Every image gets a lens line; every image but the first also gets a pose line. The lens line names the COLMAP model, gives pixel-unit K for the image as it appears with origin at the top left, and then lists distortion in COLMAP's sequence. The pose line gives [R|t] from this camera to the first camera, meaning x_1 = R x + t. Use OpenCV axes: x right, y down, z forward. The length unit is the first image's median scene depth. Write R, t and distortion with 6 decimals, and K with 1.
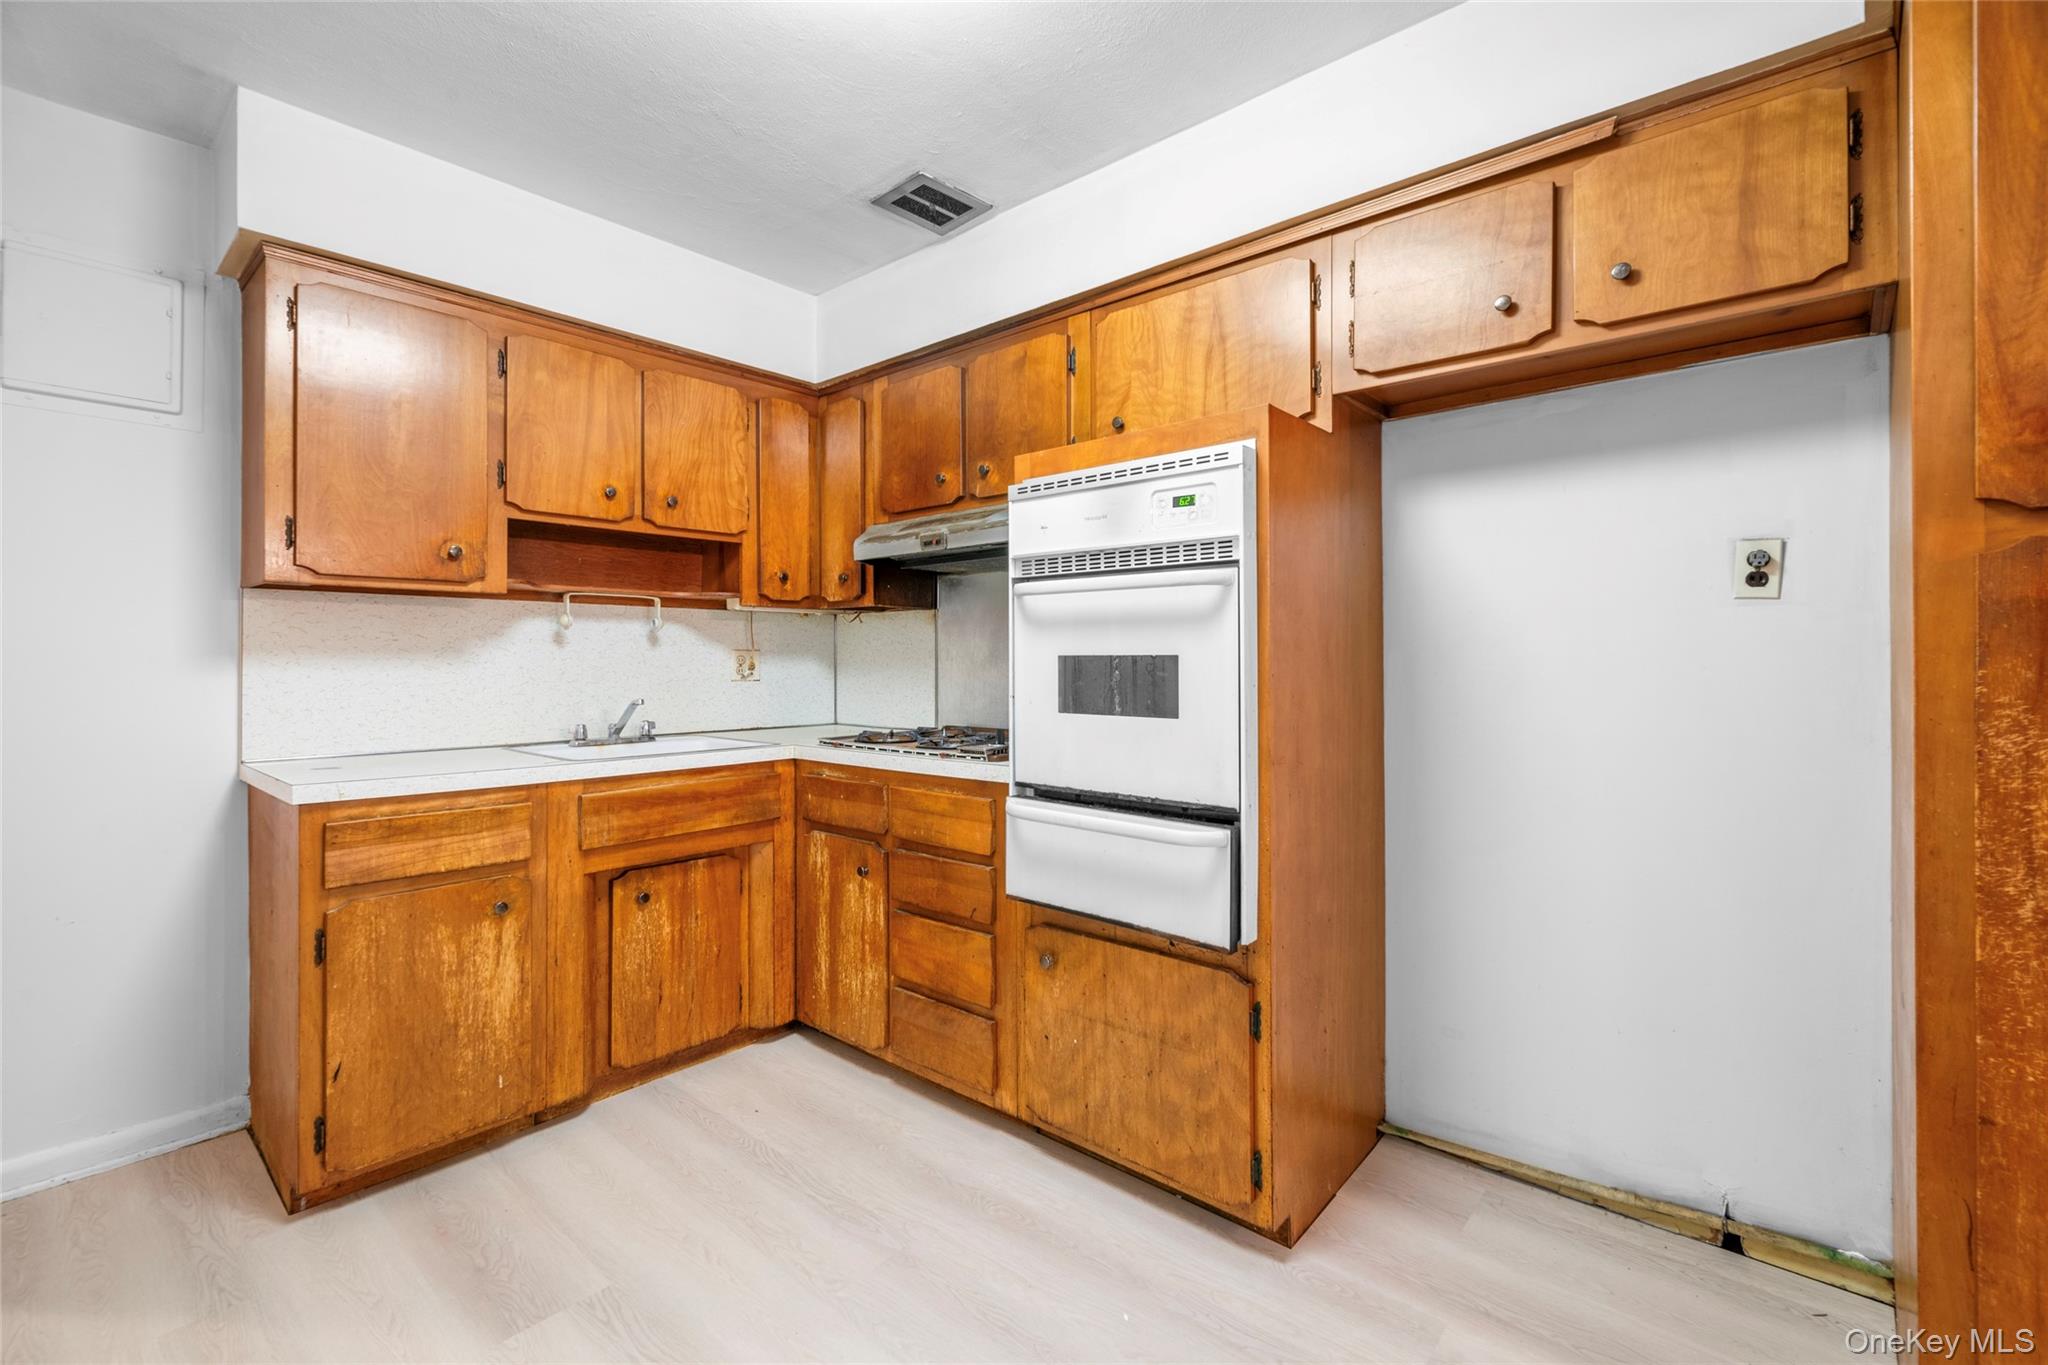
lens RADIAL K [[903.5, 0, 1024.2], [0, 903.5, 661.8], [0, 0, 1]] dist [0.014636, -0.000219]
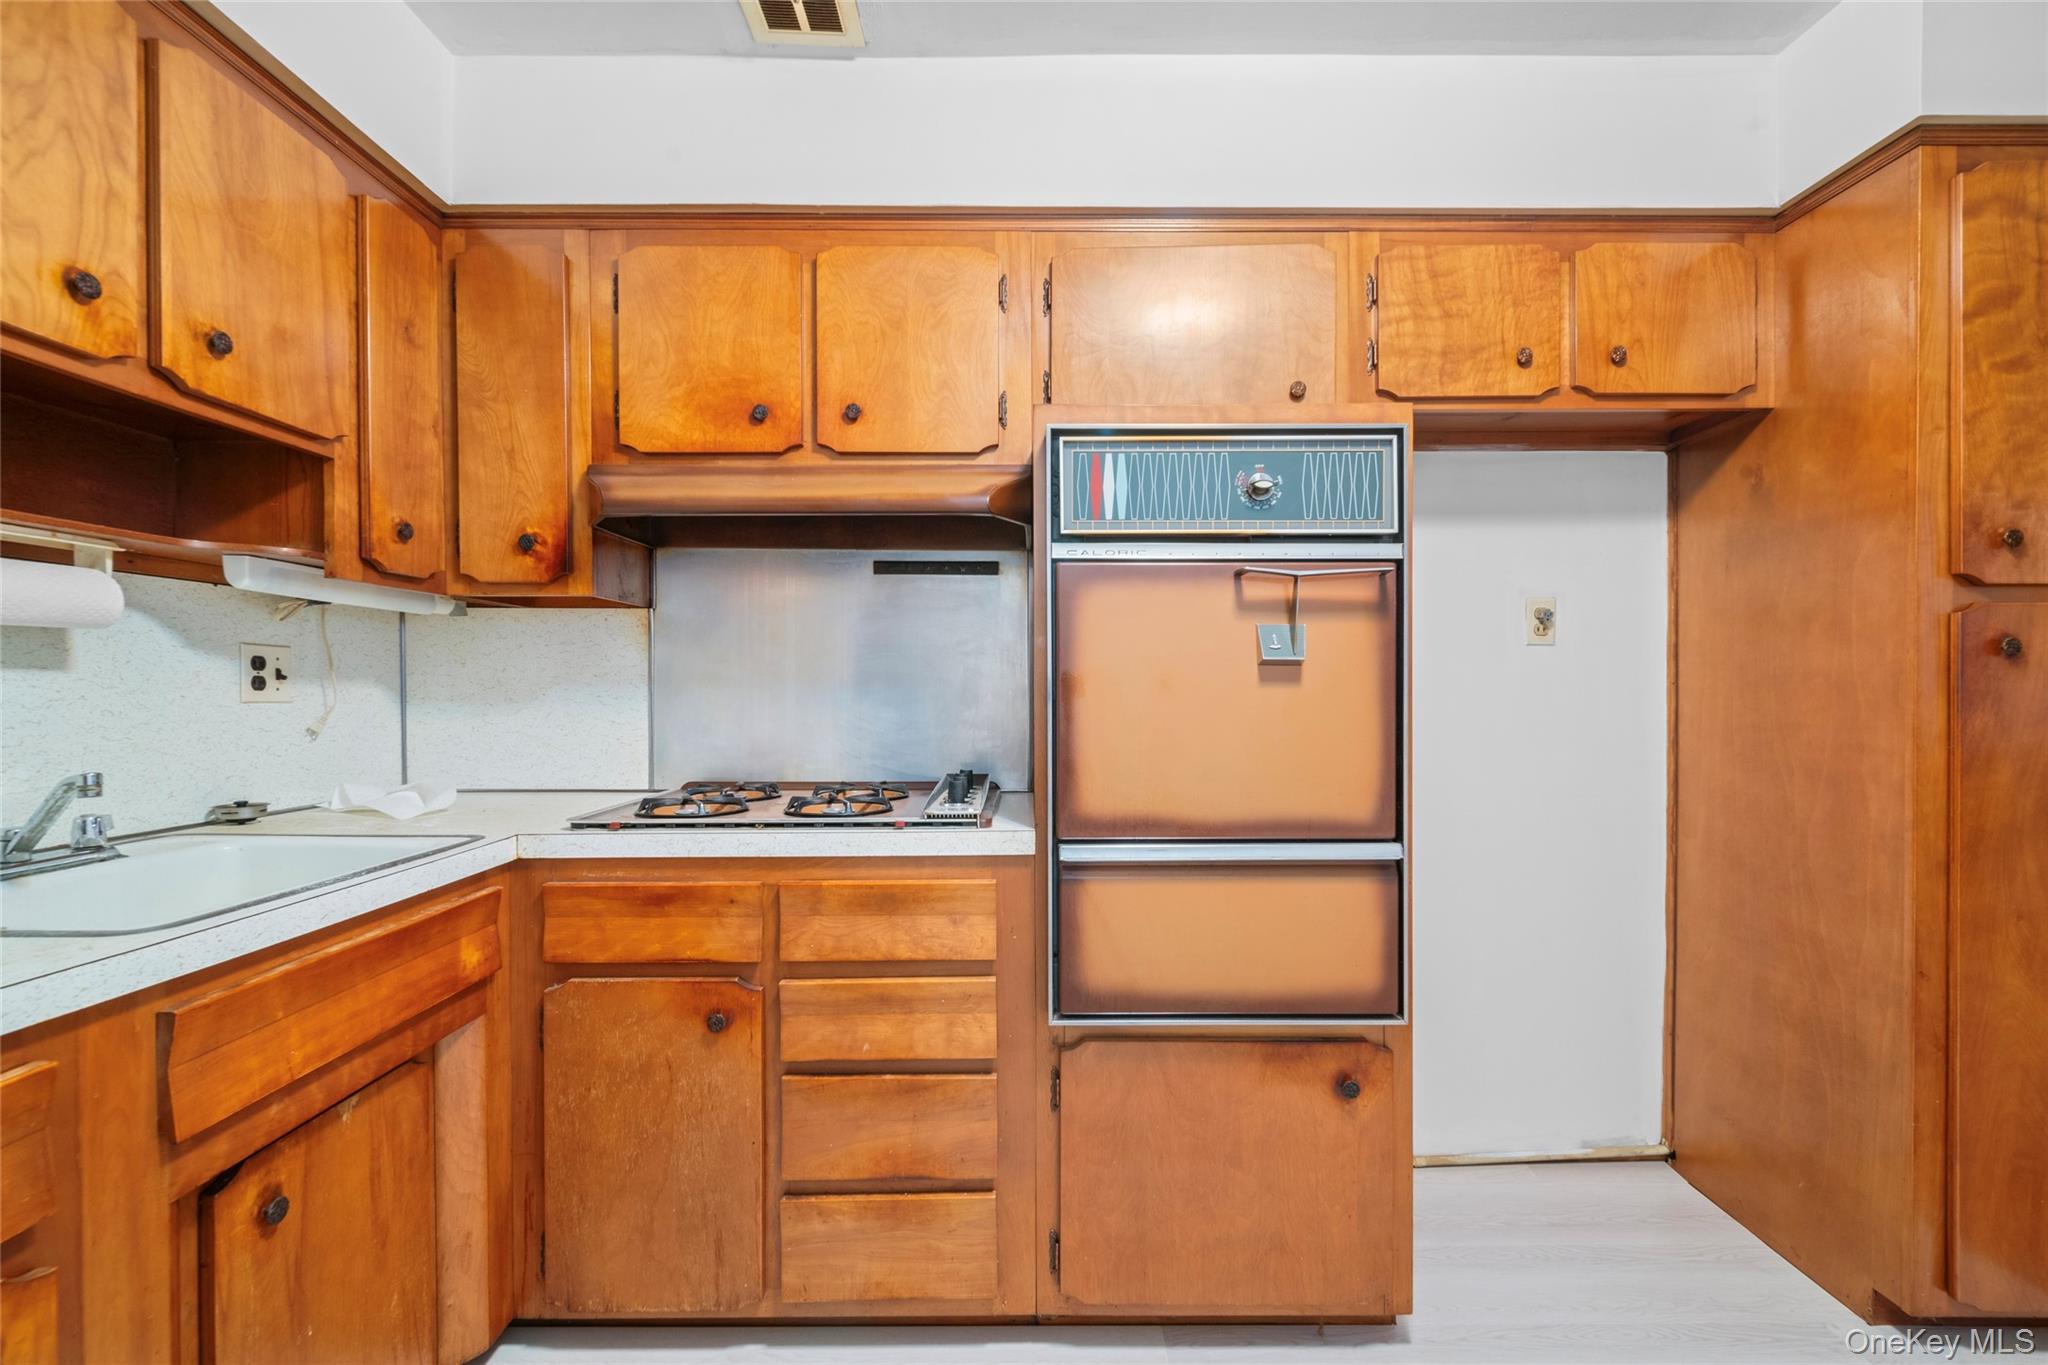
lens RADIAL K [[903.5, 0, 1026.3], [0, 903.5, 701.0], [0, 0, 1]] dist [0.014636, -0.000219]
pose [[0.744193, -0.005305, 0.667943, -0.530362], [-0.003235, 0.999928, 0.011545, 0.001690], [-0.667957, -0.010753, 0.744122, 0.499014]]
